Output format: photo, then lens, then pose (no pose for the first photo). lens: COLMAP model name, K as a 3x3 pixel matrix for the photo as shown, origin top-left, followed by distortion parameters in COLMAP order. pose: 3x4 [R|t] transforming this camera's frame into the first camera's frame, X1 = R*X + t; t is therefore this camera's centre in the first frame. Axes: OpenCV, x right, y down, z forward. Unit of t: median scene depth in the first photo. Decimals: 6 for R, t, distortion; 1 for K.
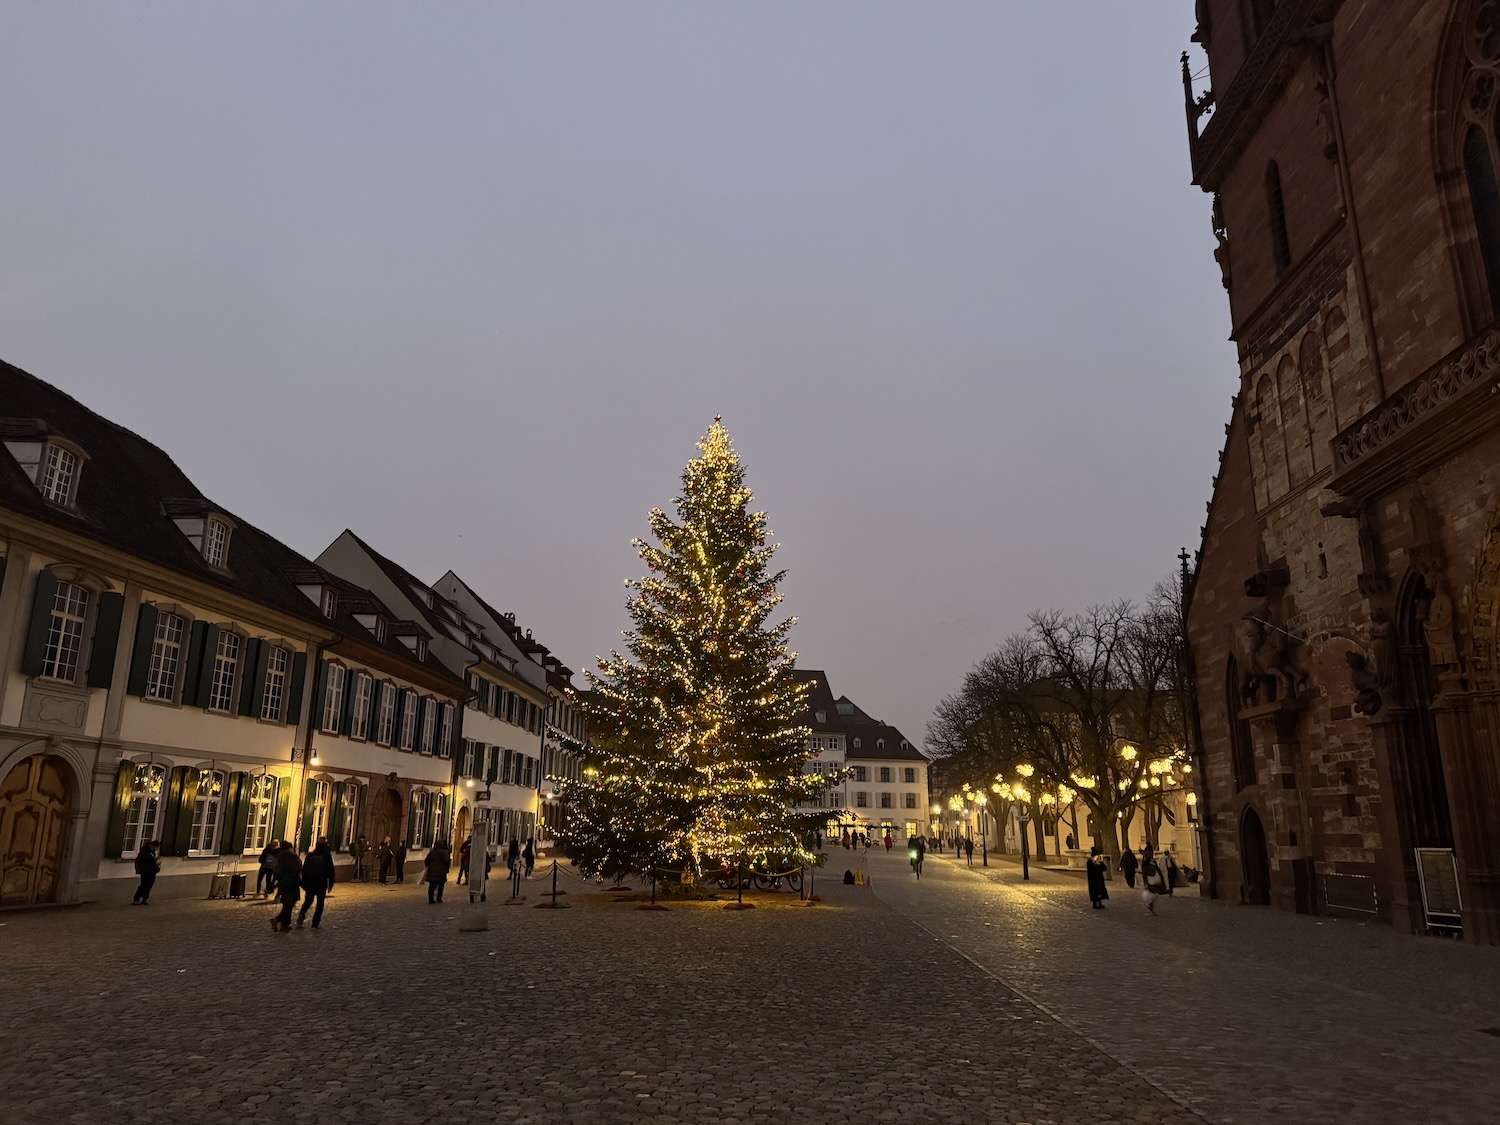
lens RADIAL K [[1069.6, 0, 750.0], [0, 1069.6, 562.5], [0, 0, 1]] dist [0.023865, -0.001720]
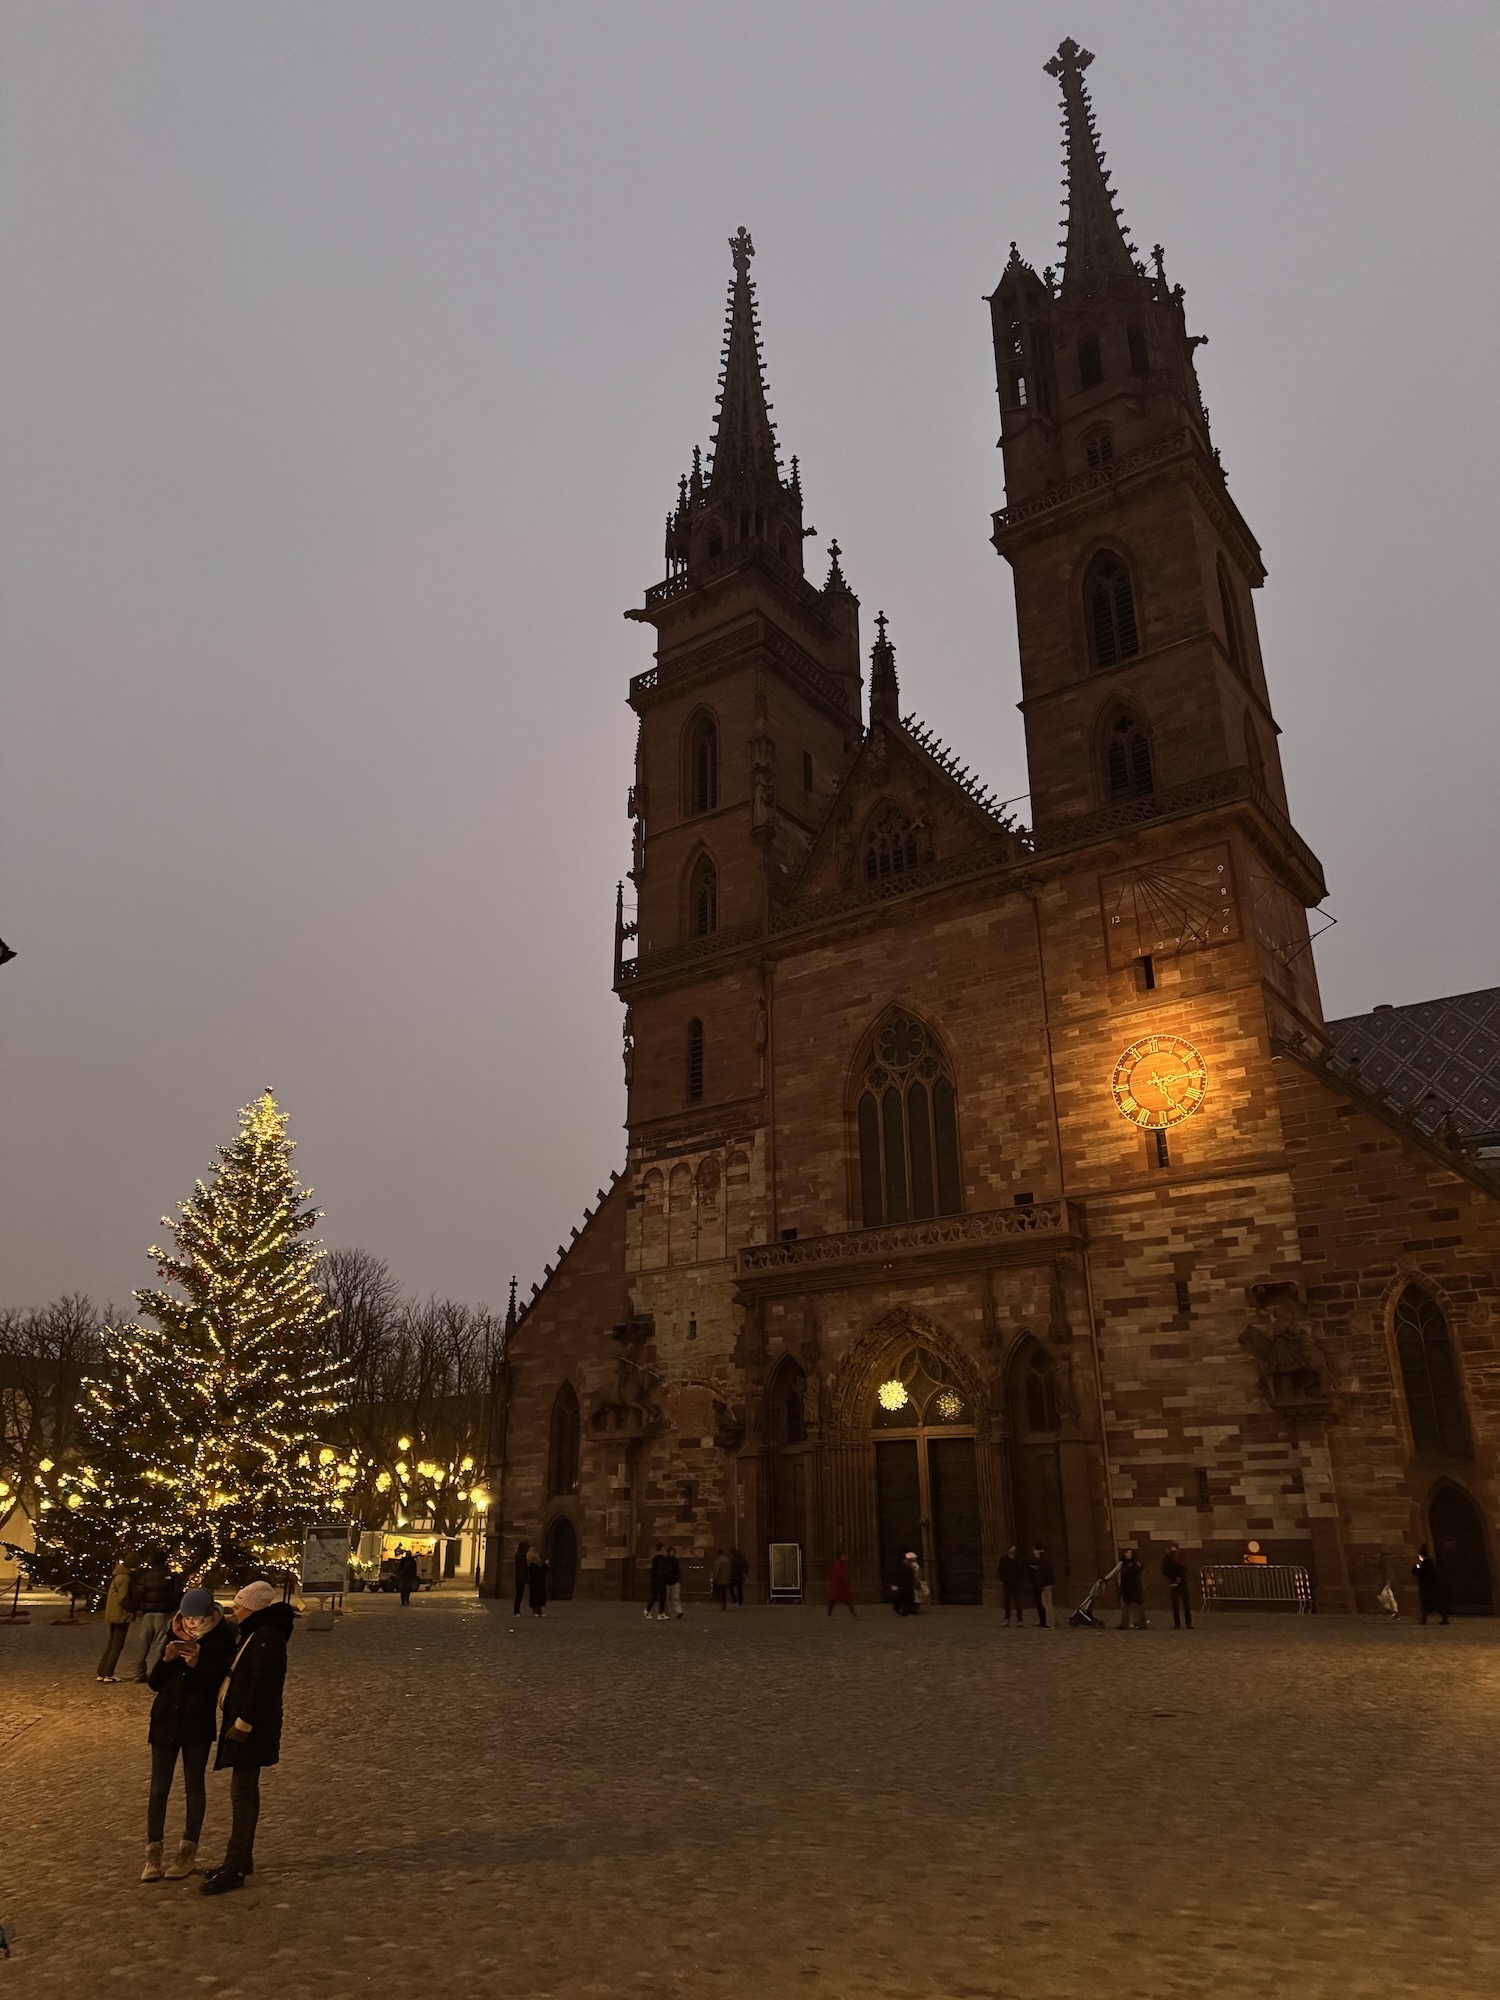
lens RADIAL K [[1421.9, 0, 750.0], [0, 1421.9, 1000.0], [0, 0, 1]] dist [0.106774, 0.000208]
pose [[0.570948, 0.290031, 0.768050, -0.932777], [-0.196588, 0.956602, -0.215094, -0.021404], [-0.797102, -0.028182, 0.603187, -0.147557]]
